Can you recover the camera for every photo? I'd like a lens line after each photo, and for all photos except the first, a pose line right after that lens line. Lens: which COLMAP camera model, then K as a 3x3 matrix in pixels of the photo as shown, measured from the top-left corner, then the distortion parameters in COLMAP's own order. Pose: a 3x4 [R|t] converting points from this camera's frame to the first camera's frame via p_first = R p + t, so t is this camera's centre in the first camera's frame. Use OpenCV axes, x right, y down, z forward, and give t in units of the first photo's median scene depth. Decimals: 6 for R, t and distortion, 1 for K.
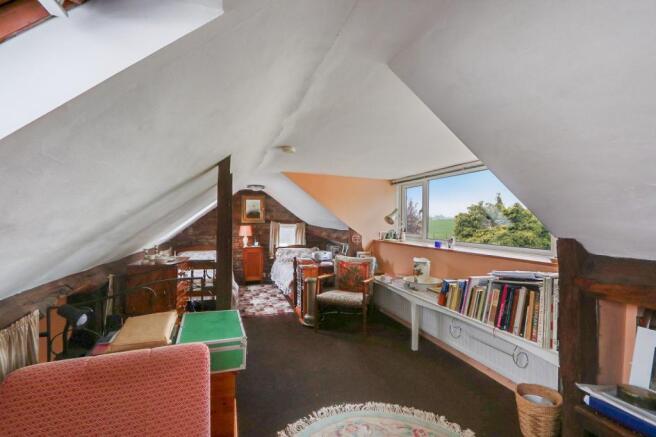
lens RADIAL K [[317.4, 0, 327.9], [0, 317.4, 218.7], [0, 0, 1]] dist [-0.010566, 0.001501]
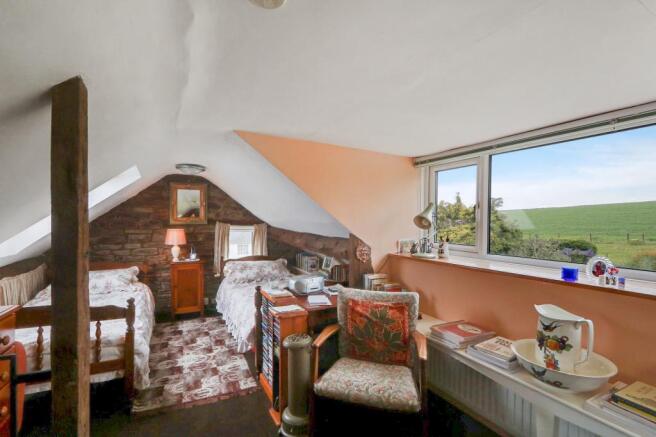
lens RADIAL K [[317.4, 0, 329.6], [0, 317.4, 221.1], [0, 0, 1]] dist [-0.010566, 0.001501]
pose [[0.987436, 0.001308, 0.158016, -0.064786], [-0.003082, 0.999935, 0.010981, -0.002578], [-0.157992, -0.011330, 0.987375, 0.405530]]
